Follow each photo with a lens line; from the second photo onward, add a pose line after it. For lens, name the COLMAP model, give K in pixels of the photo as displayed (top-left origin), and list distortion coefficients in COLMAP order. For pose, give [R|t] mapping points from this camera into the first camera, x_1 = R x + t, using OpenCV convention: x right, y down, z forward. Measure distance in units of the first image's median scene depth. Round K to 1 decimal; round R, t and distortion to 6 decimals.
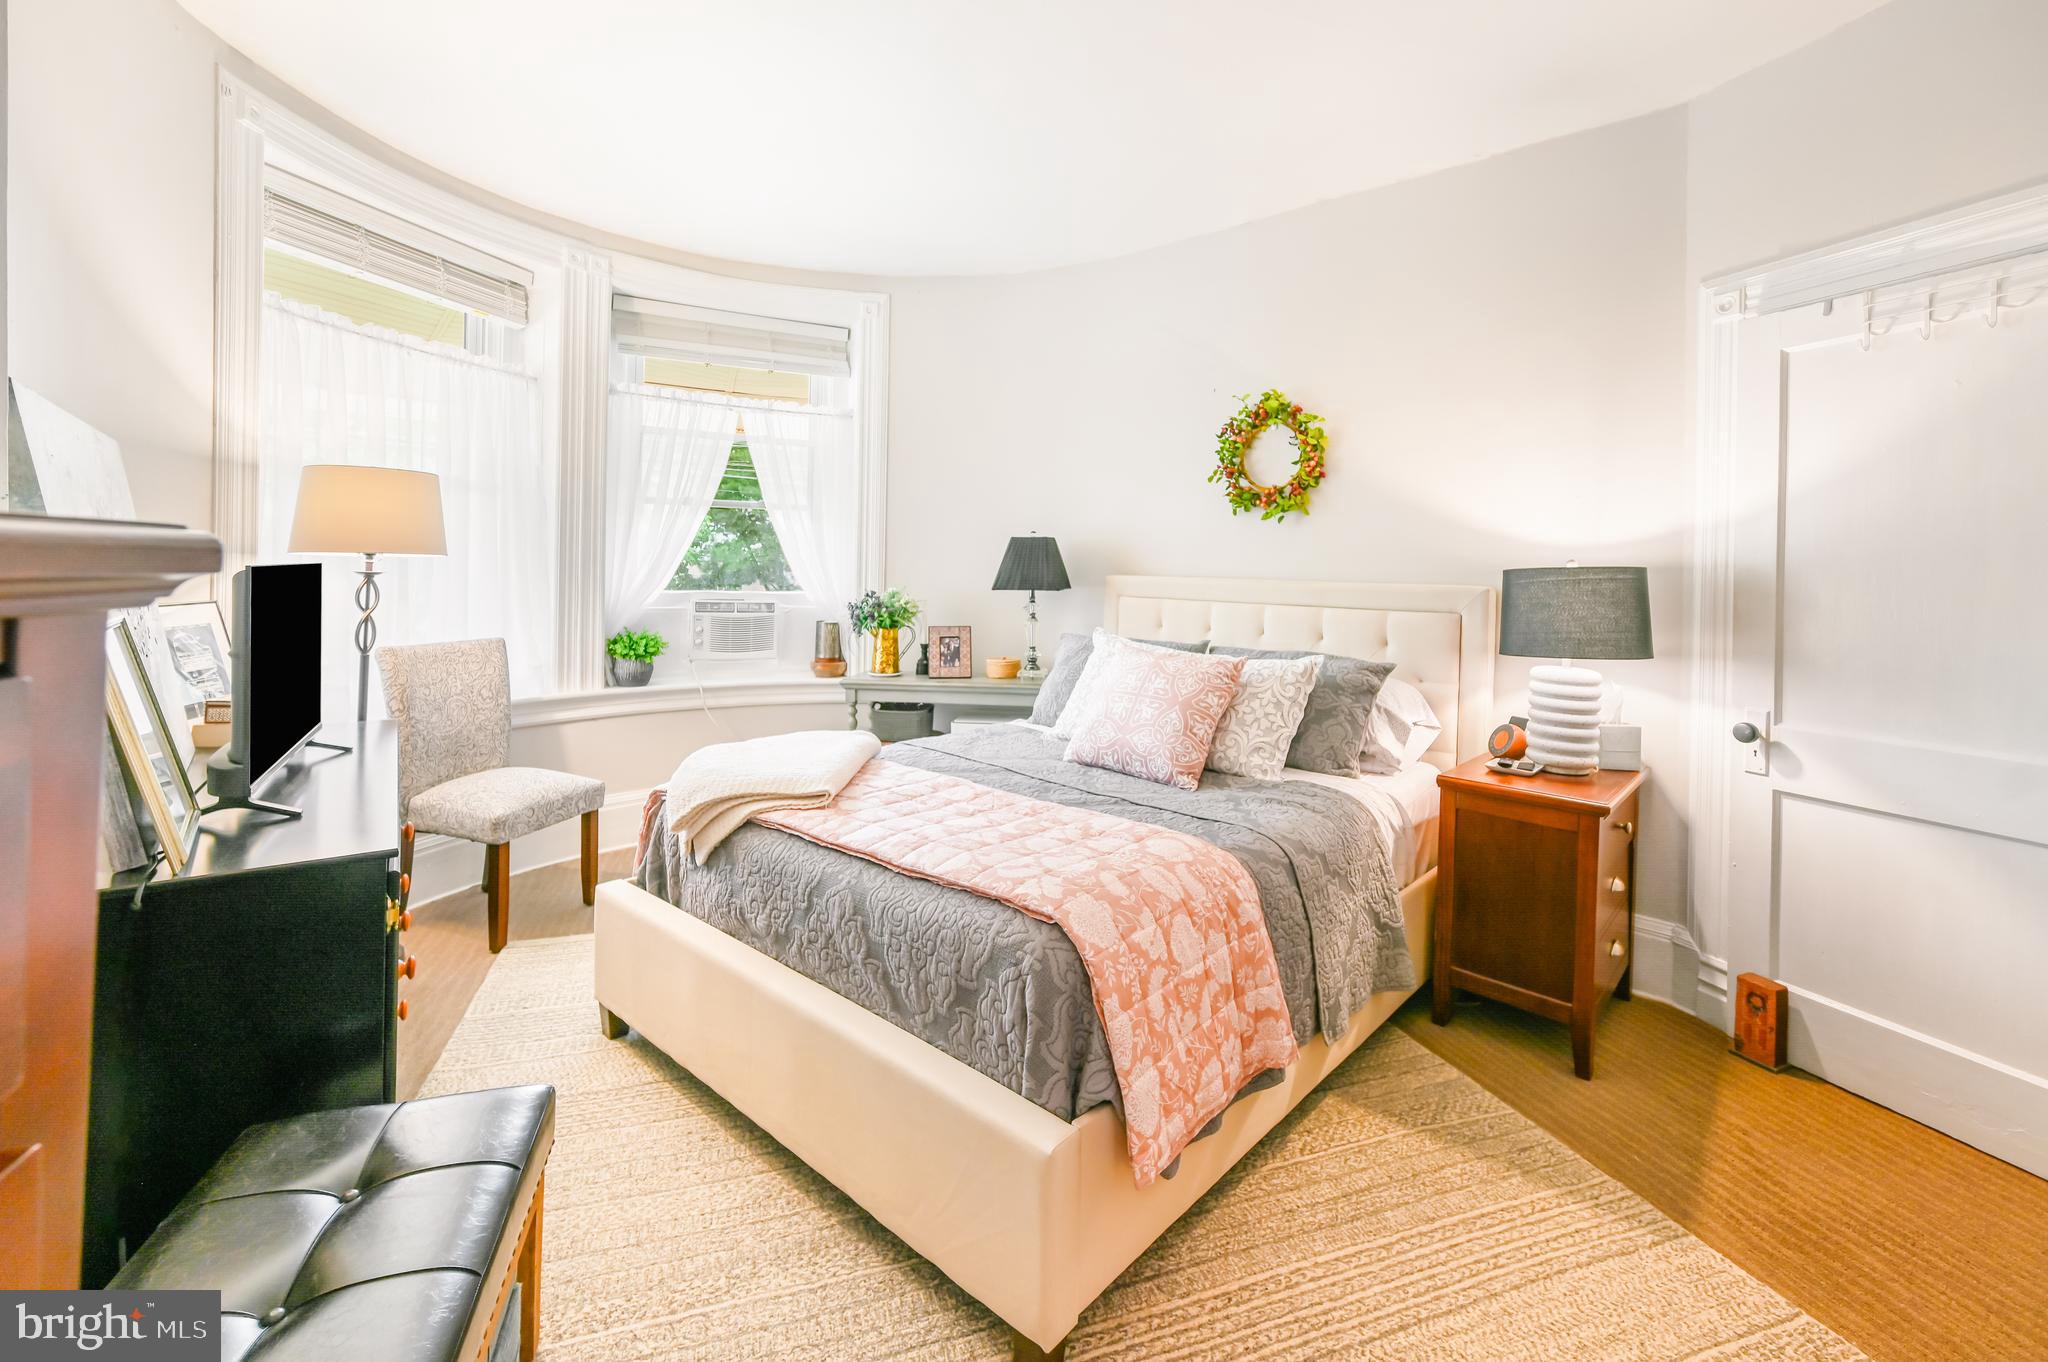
lens RADIAL K [[827.2, 0, 1052.9], [0, 827.2, 570.2], [0, 0, 1]] dist [-0.000647, -0.000139]
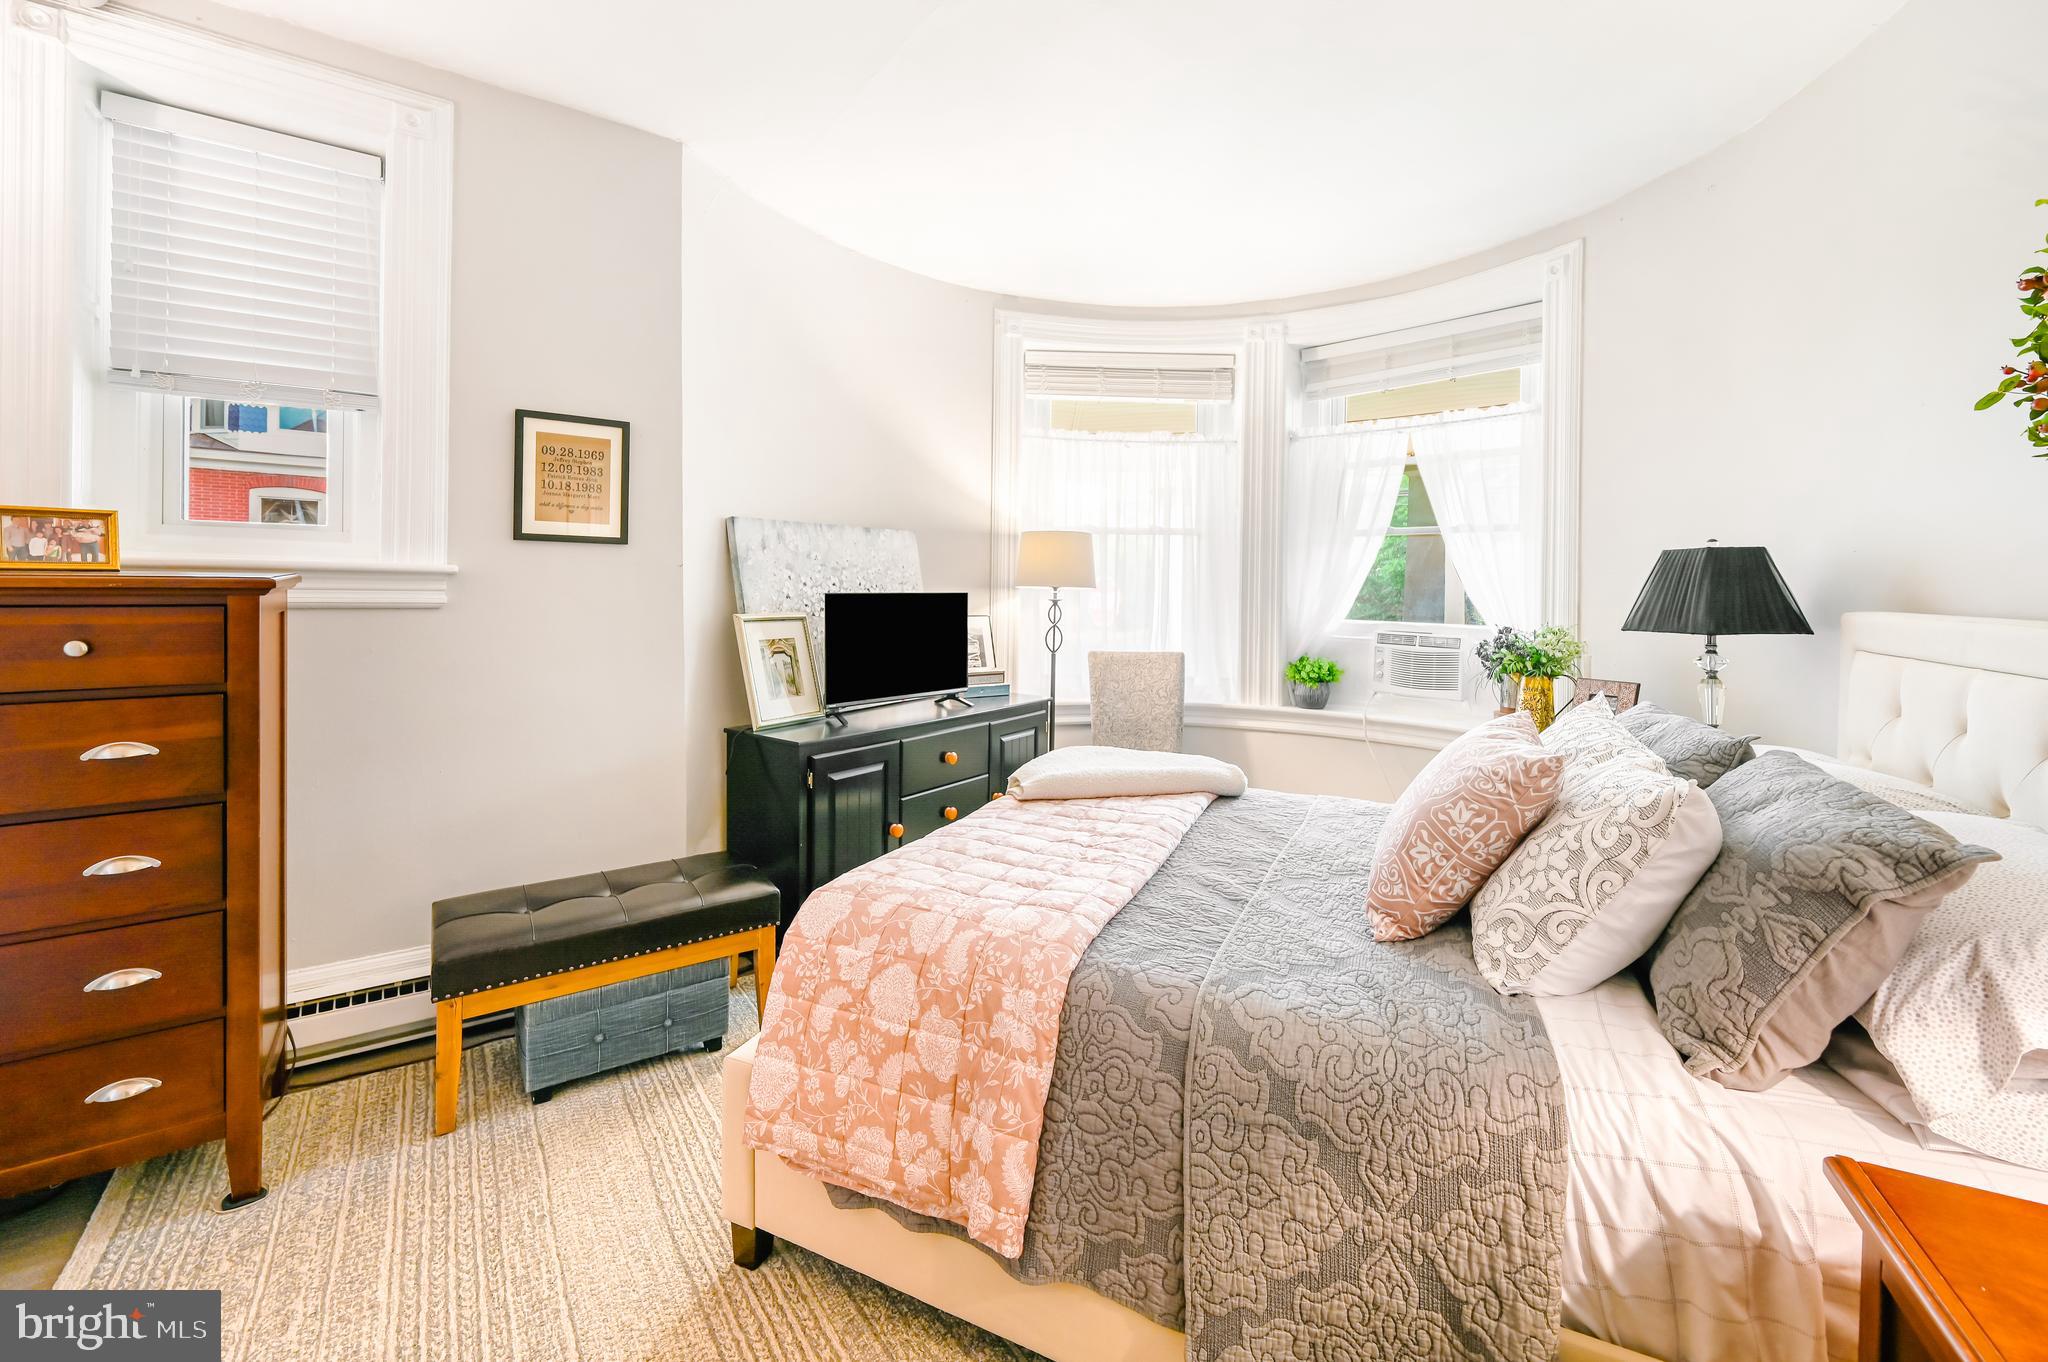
lens RADIAL K [[828.0, 0, 1023.3], [0, 828.0, 591.9], [0, 0, 1]] dist [-0.000124, -0.000102]
pose [[0.313548, -0.007712, -0.949541, 0.418699], [-0.007714, 0.999913, -0.010668, 0.003490], [0.949541, 0.010669, 0.313461, 0.323507]]
